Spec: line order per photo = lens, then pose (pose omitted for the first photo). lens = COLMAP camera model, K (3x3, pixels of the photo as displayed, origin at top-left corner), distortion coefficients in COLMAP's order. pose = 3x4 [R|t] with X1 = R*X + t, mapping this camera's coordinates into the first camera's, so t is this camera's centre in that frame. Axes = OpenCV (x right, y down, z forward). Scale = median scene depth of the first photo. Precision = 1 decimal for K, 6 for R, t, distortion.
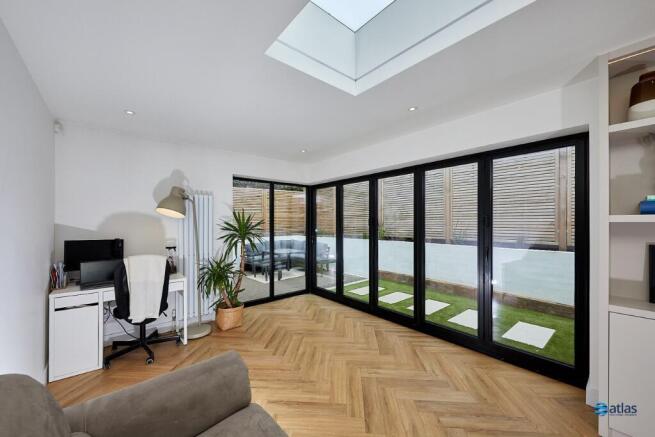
lens RADIAL K [[254.1, 0, 328.9], [0, 254.1, 221.6], [0, 0, 1]] dist [-0.000680, -0.000073]
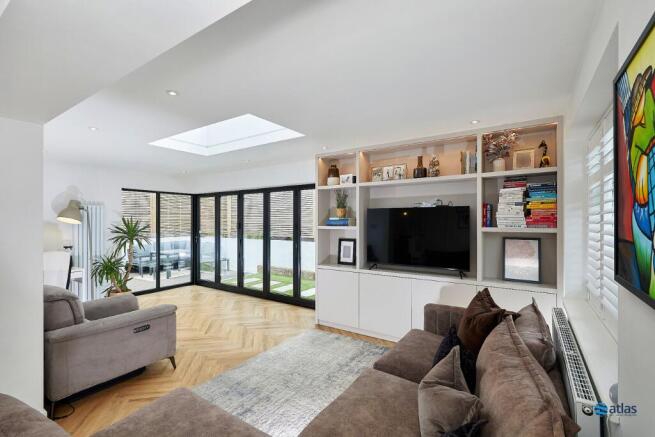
lens RADIAL K [[297.1, 0, 327.5], [0, 297.1, 218.5], [0, 0, 1]] dist [-0.000492, 0.000091]
pose [[0.962977, 0.003688, 0.269558, 0.213167], [-0.002717, 0.999988, -0.003974, -0.035887], [-0.269569, 0.003095, 0.962976, -0.719218]]
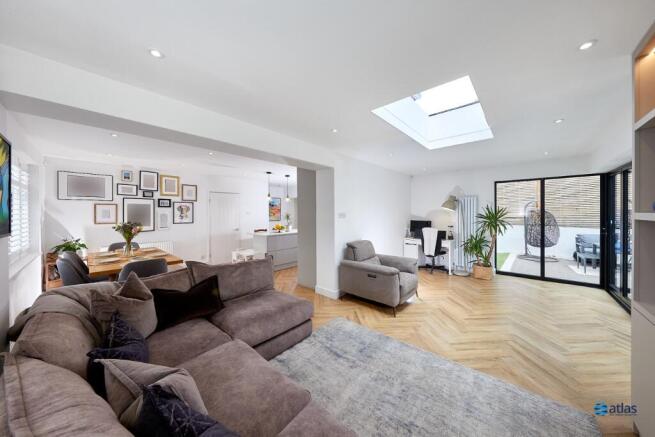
lens RADIAL K [[216.9, 0, 326.5], [0, 216.9, 213.8], [0, 0, 1]] dist [-0.000067, -0.000011]
pose [[0.129086, 0.006456, -0.991612, 0.817509], [0.009706, 0.999923, 0.007773, -0.017028], [0.991586, -0.010628, 0.129014, -0.146954]]
